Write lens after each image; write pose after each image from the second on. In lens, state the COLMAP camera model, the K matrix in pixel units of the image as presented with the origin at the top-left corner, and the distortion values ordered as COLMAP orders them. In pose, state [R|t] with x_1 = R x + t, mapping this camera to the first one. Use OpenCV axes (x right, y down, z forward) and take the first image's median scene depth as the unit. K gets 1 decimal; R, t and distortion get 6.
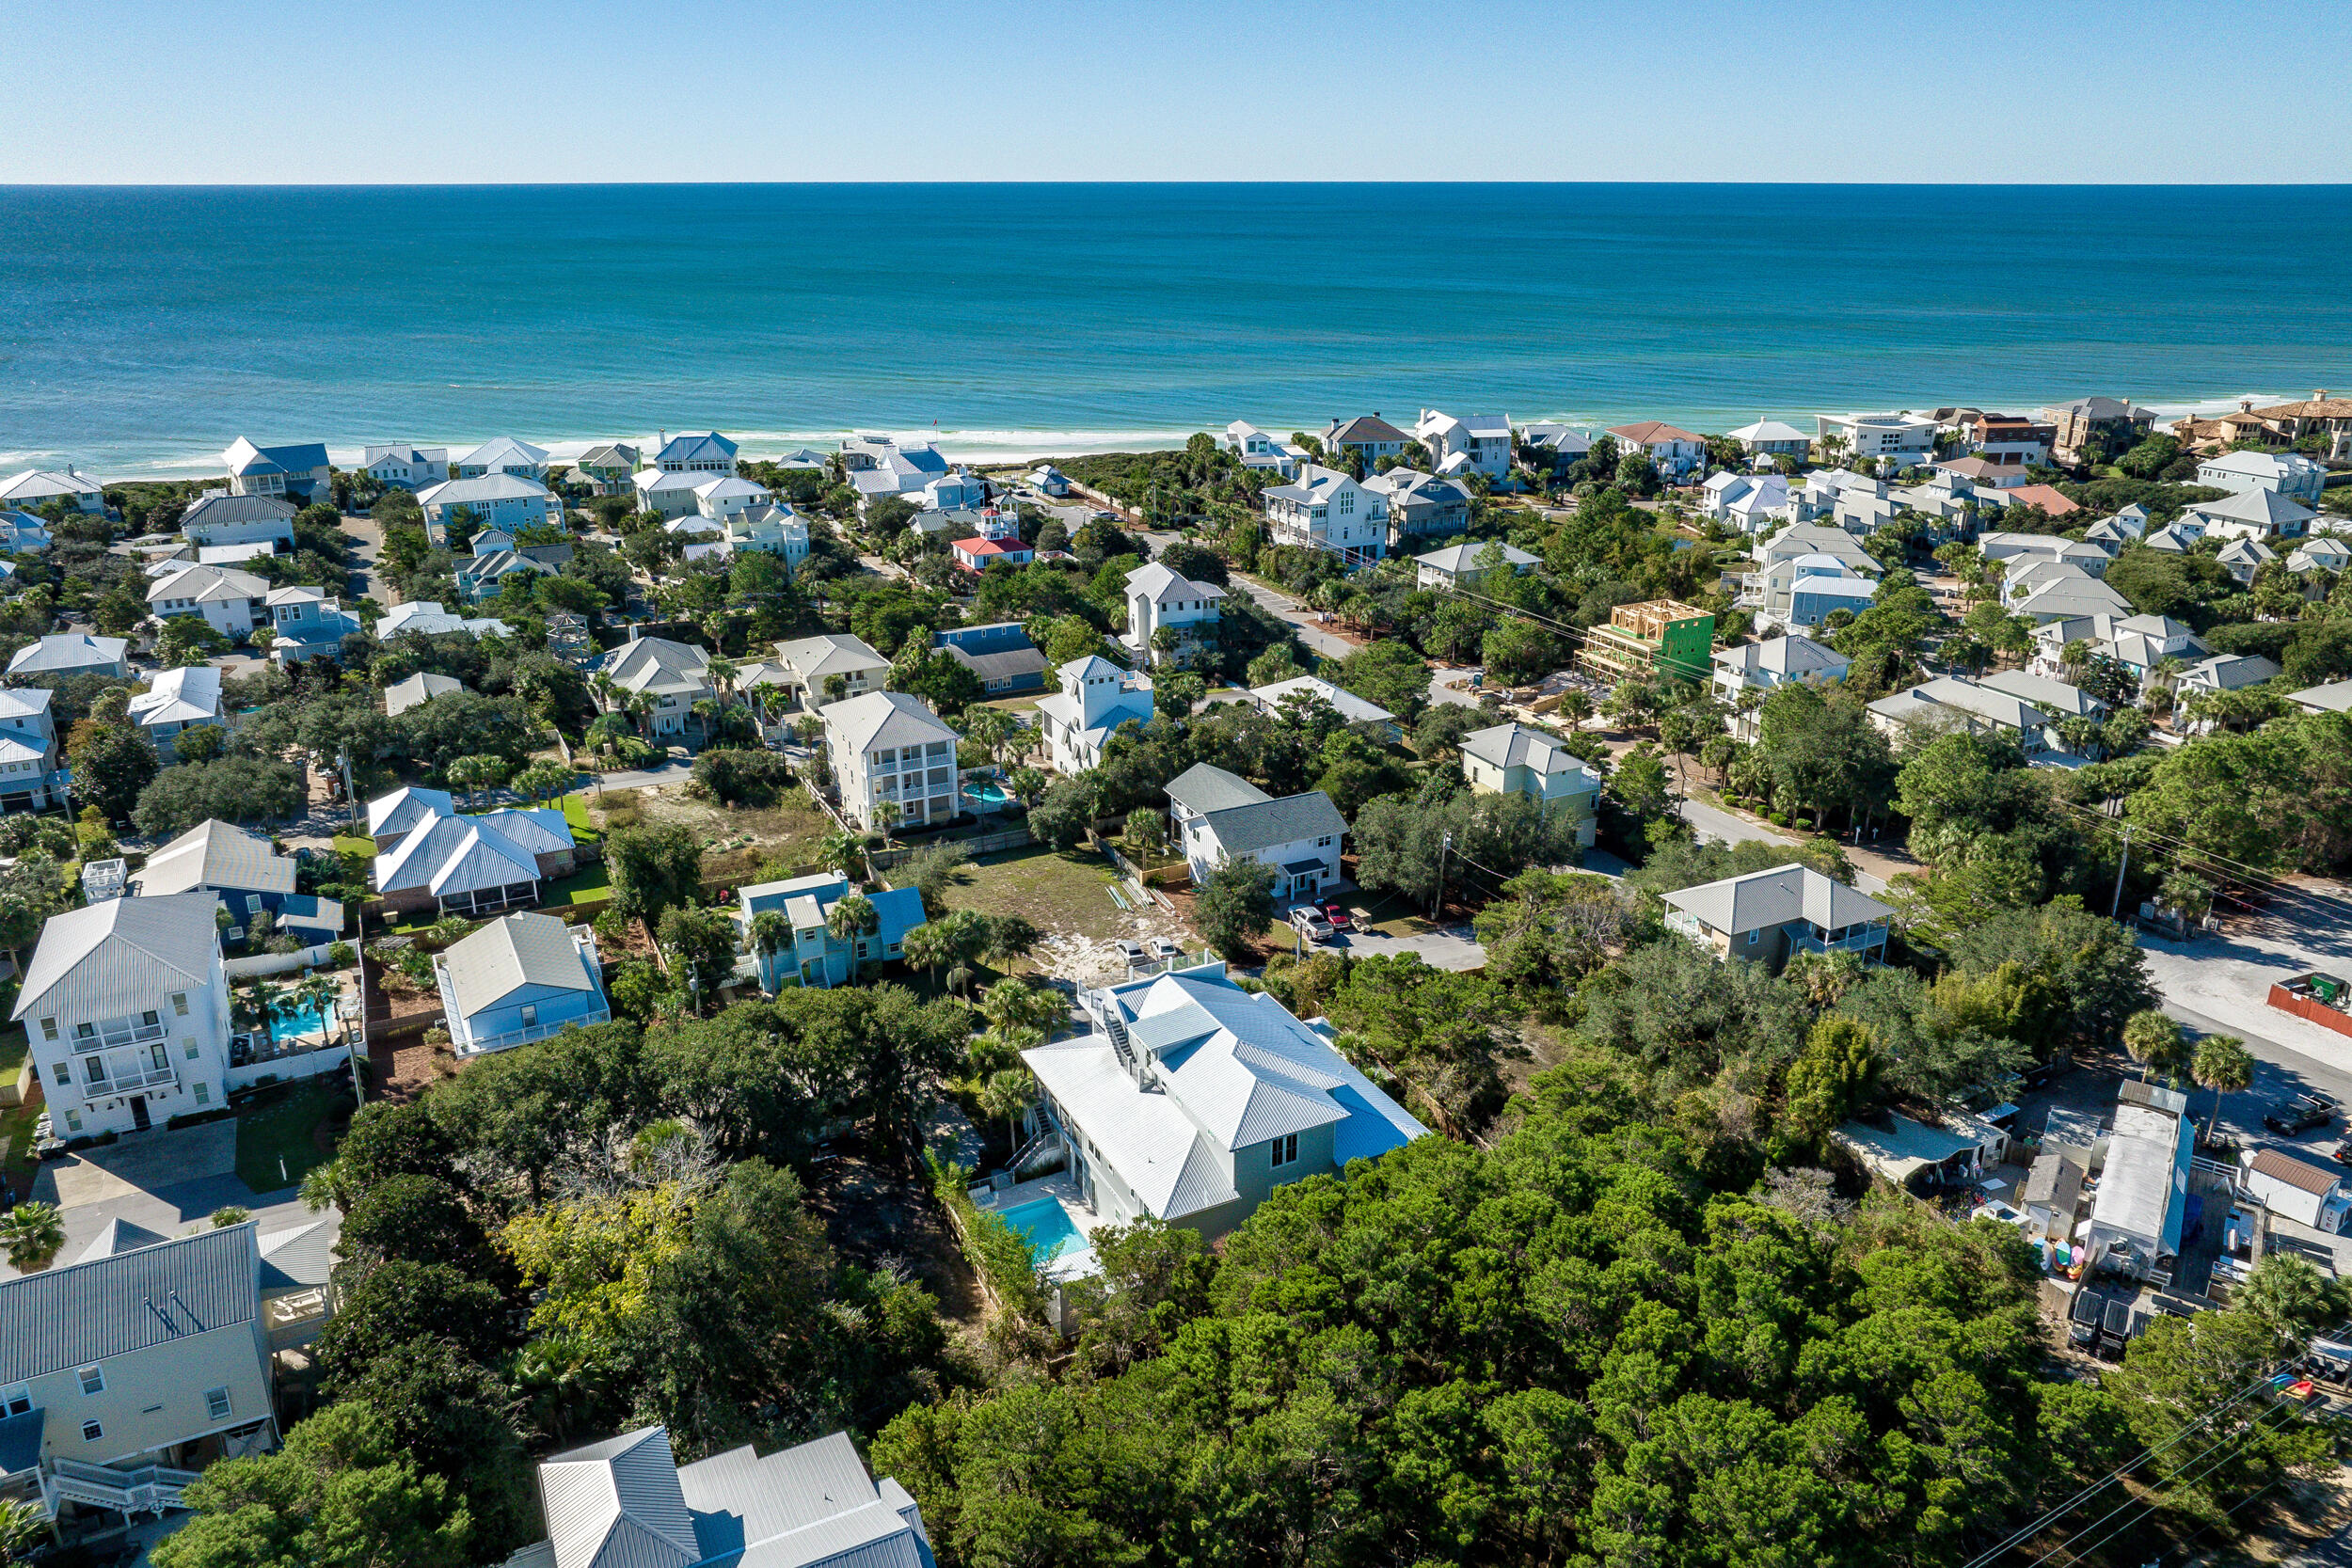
lens RADIAL K [[1627.5, 0, 1171.3], [0, 1627.5, 777.6], [0, 0, 1]] dist [-0.011420, 0.015108]
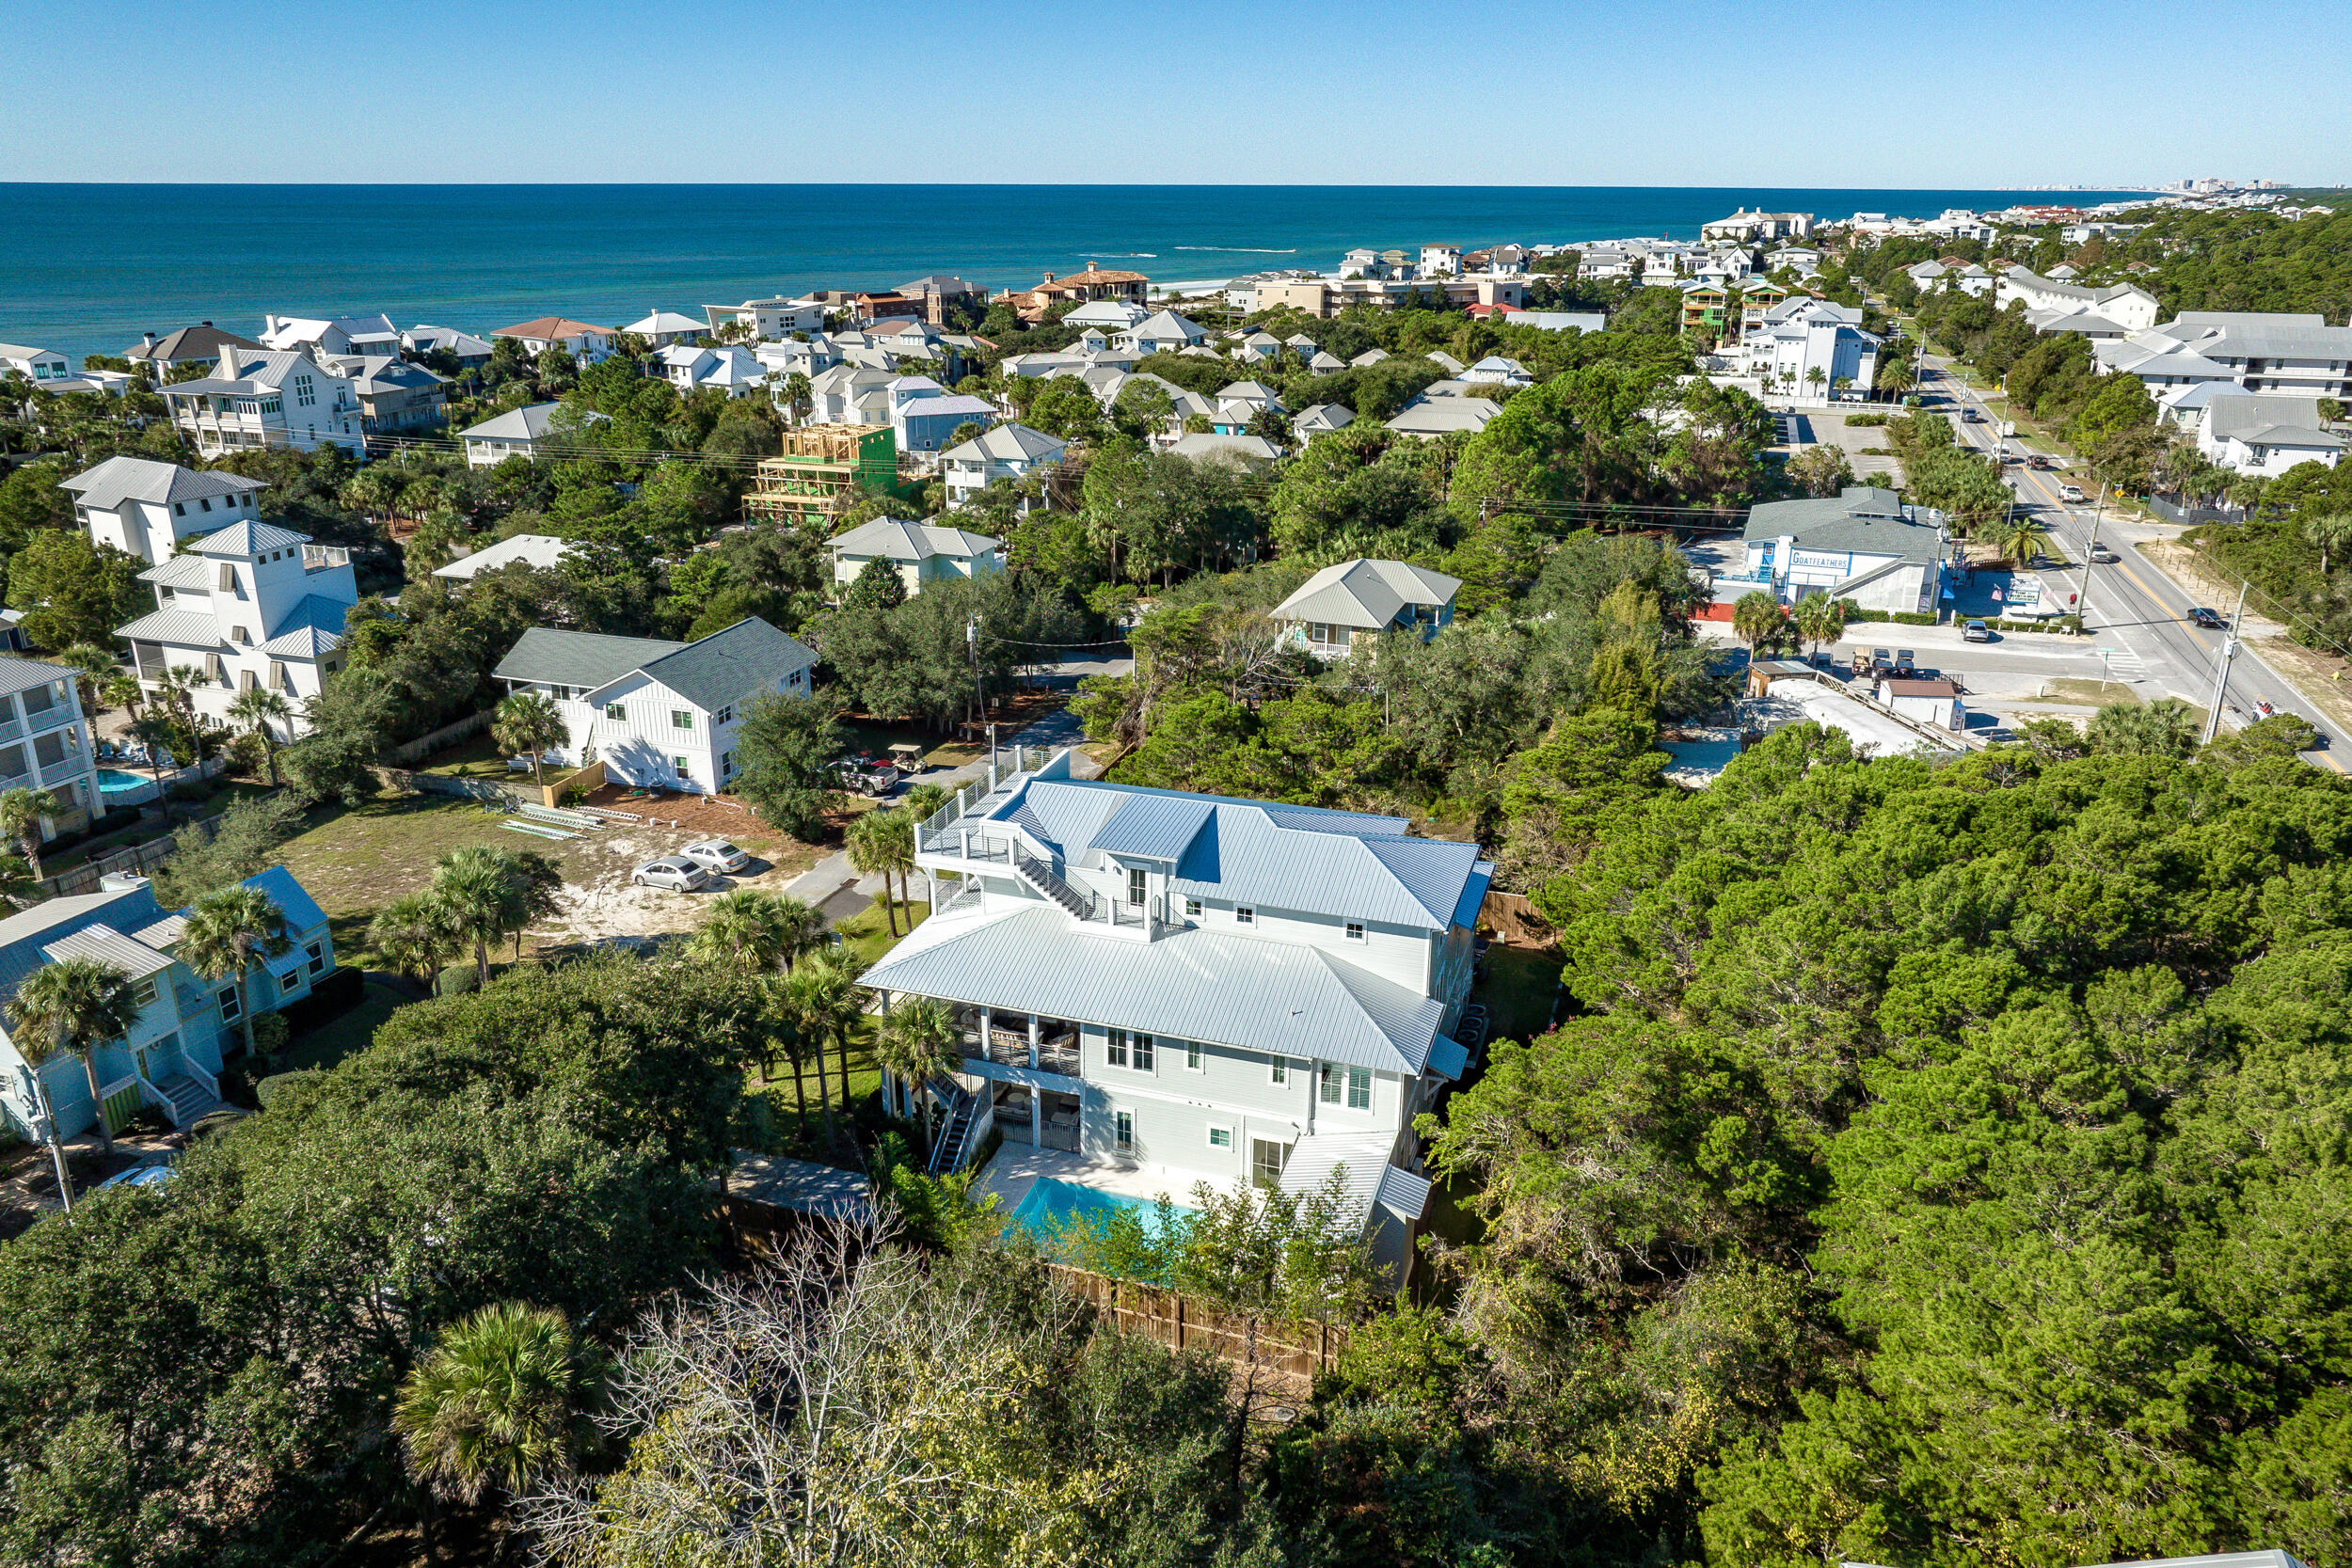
lens RADIAL K [[1627.5, 0, 1173.7], [0, 1627.5, 760.4], [0, 0, 1]] dist [-0.011420, 0.015108]
pose [[0.708358, -0.234866, 0.665633, -0.153160], [0.242171, 0.966646, 0.083361, 0.031226], [-0.663010, 0.102148, 0.741609, 0.209790]]
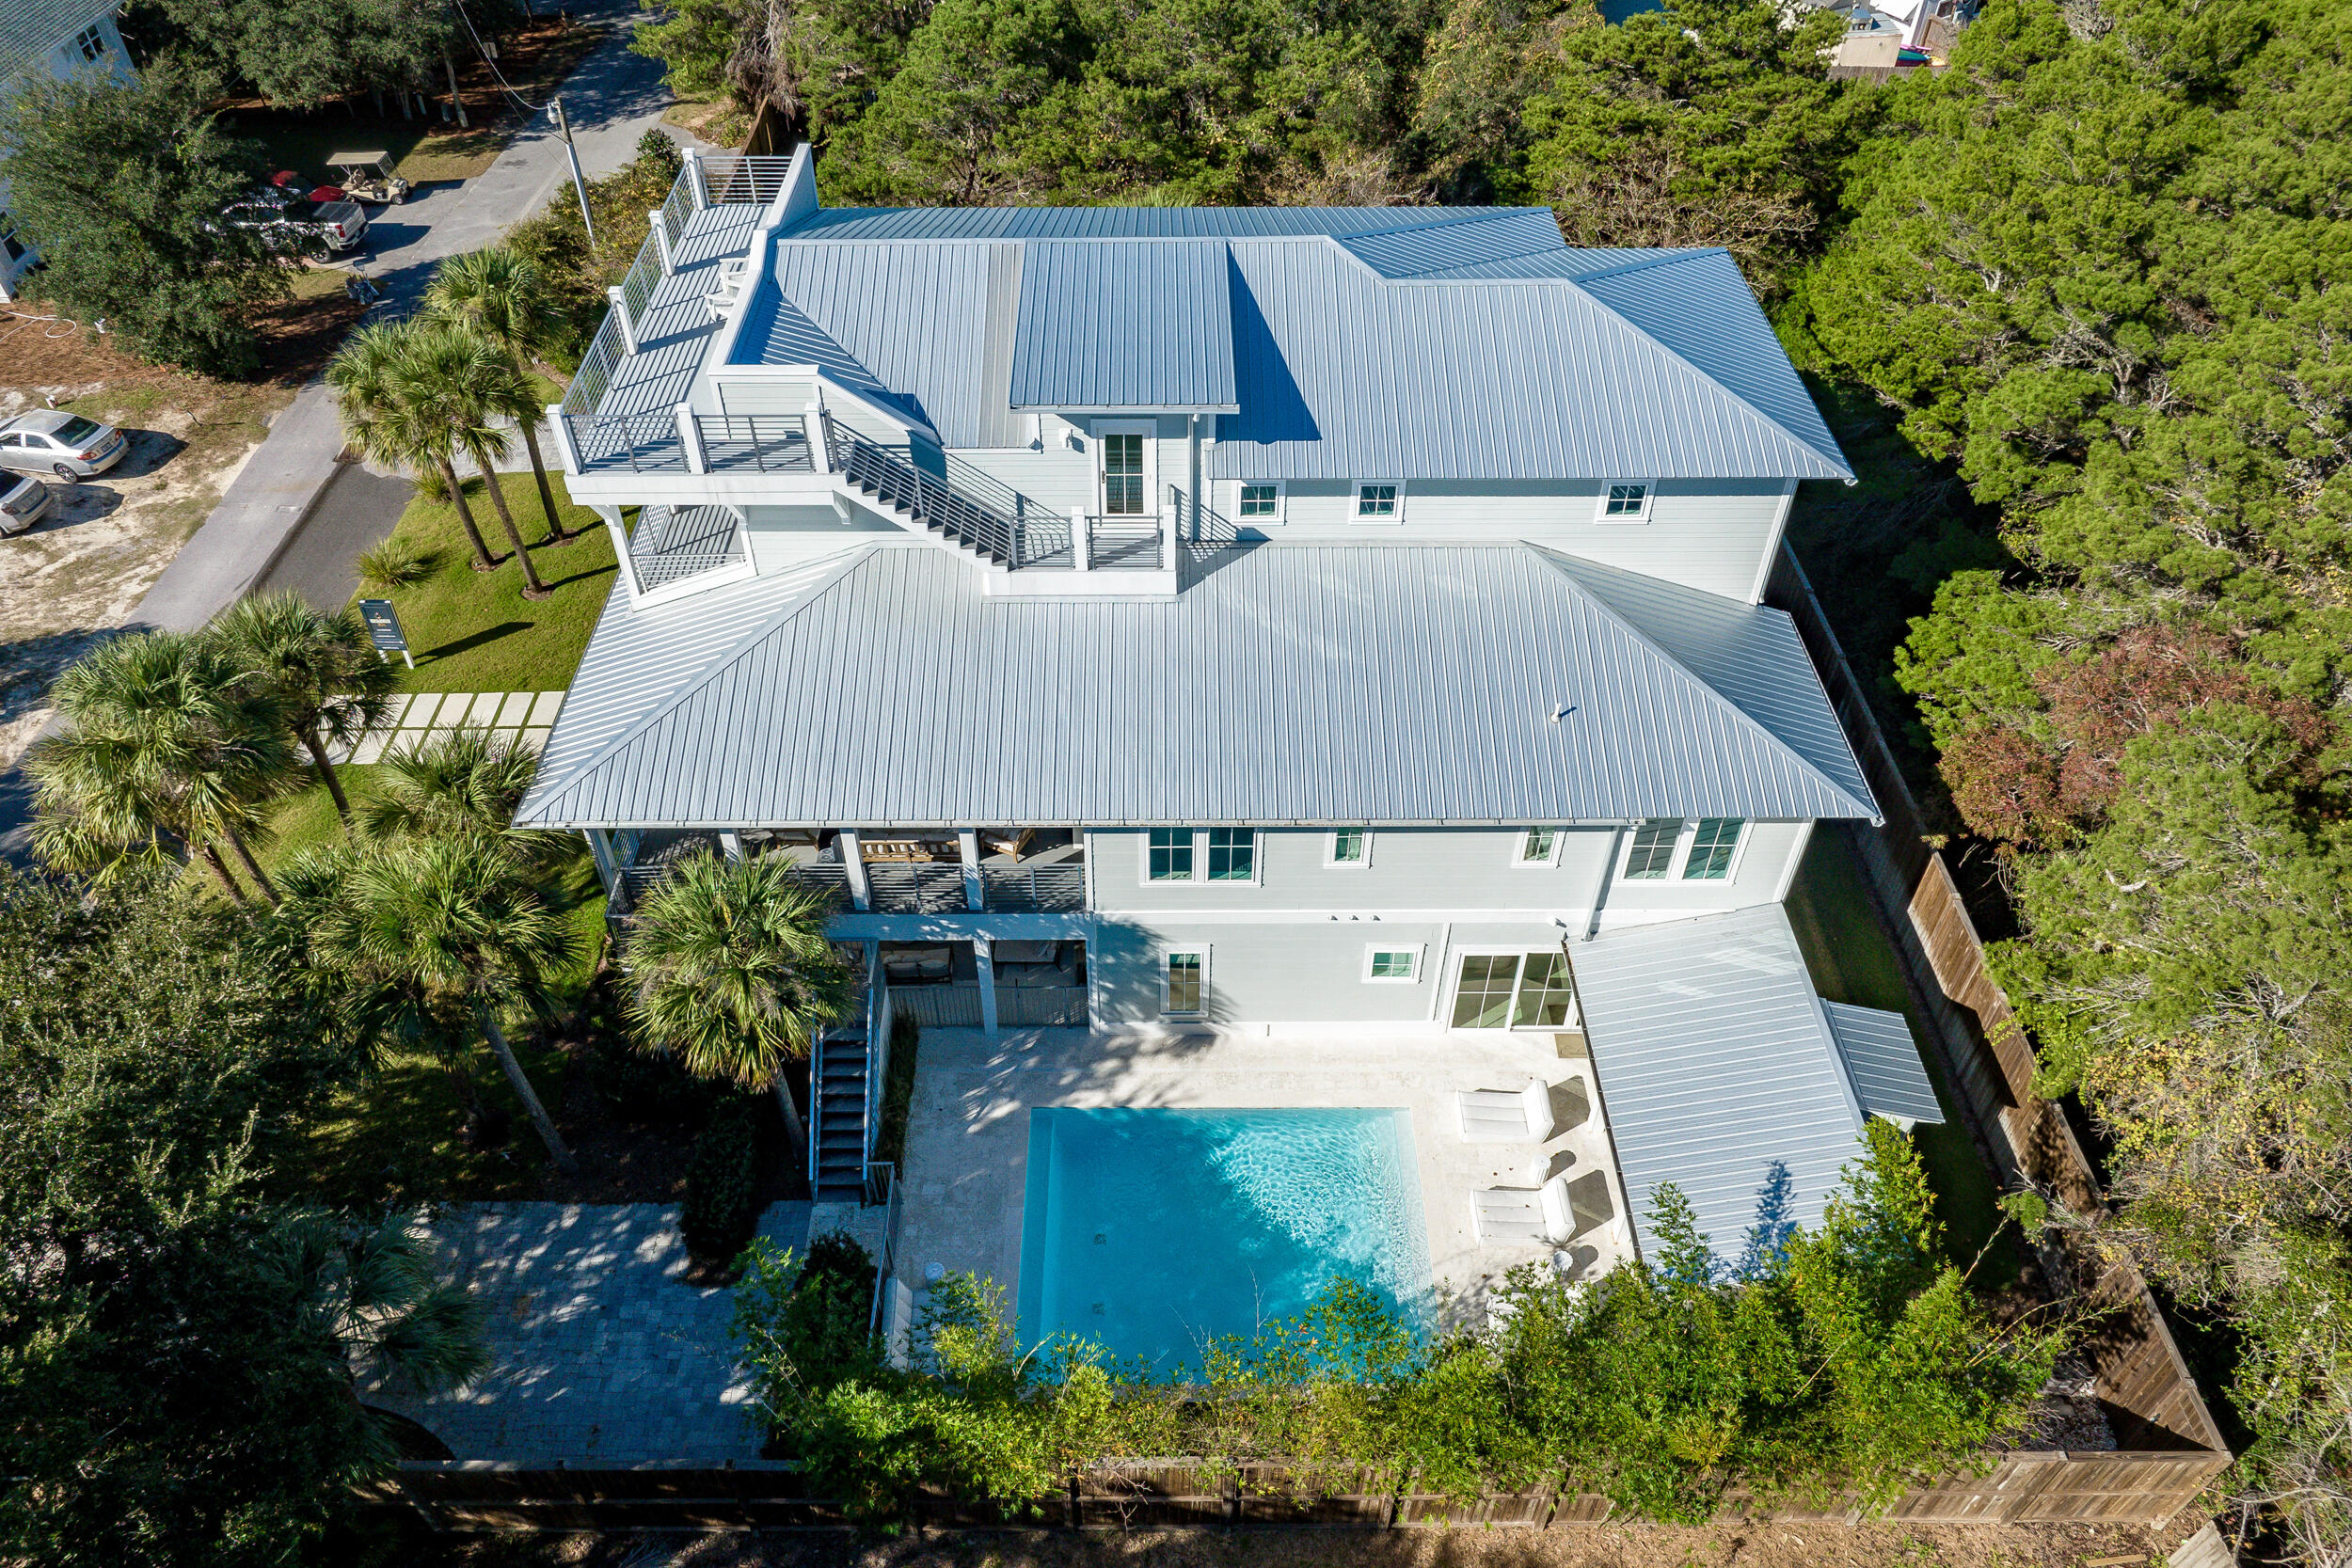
lens RADIAL K [[1627.5, 0, 1180.7], [0, 1627.5, 780.4], [0, 0, 1]] dist [-0.011420, 0.015108]
pose [[0.441838, -0.615980, 0.652187, -0.082368], [0.309510, 0.787031, 0.533653, 0.028829], [-0.842011, -0.033930, 0.538393, 0.329849]]
